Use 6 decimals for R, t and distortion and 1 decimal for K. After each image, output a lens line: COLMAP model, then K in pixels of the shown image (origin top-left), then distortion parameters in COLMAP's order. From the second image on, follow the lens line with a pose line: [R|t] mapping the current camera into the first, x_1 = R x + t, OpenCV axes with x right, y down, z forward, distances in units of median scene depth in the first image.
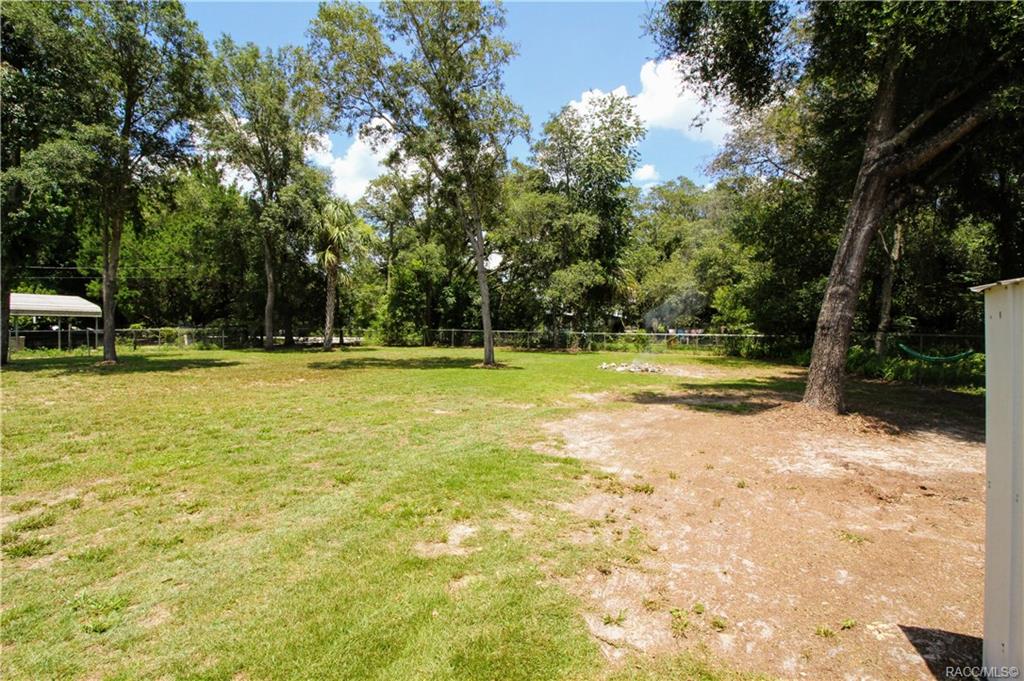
lens RADIAL K [[482.9, 0, 517.9], [0, 482.9, 334.3], [0, 0, 1]] dist [-0.010702, -0.000940]
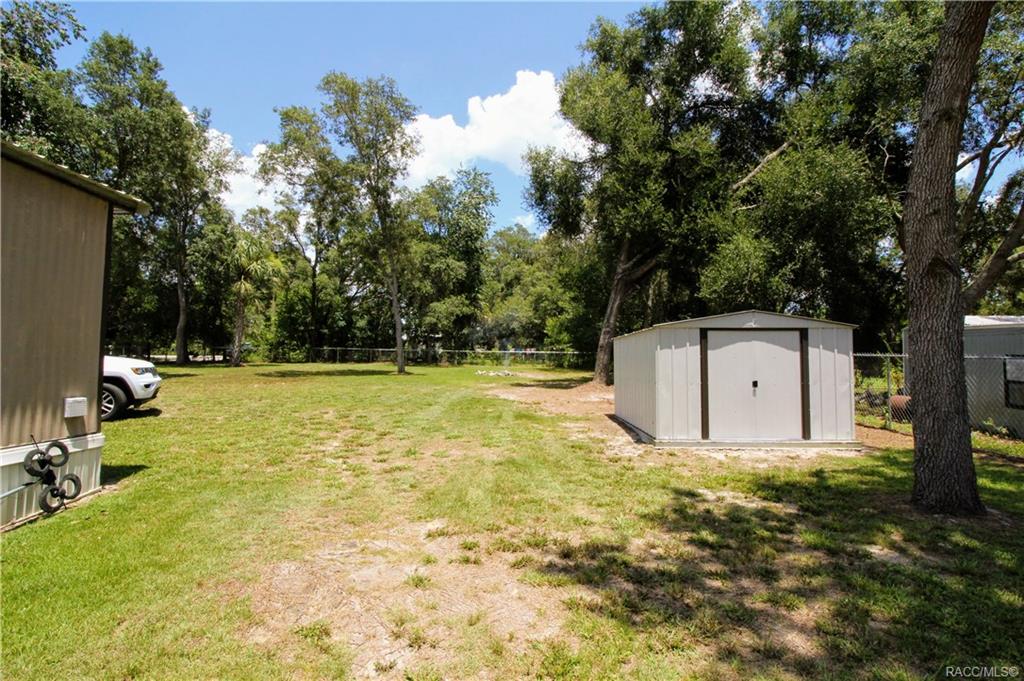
lens RADIAL K [[482.9, 0, 510.1], [0, 482.9, 337.3], [0, 0, 1]] dist [-0.010702, -0.000940]
pose [[0.946724, 0.009399, 0.321908, -0.131972], [0.001425, 0.999442, -0.033374, 0.004419], [-0.322042, 0.032055, 0.946183, -0.268760]]
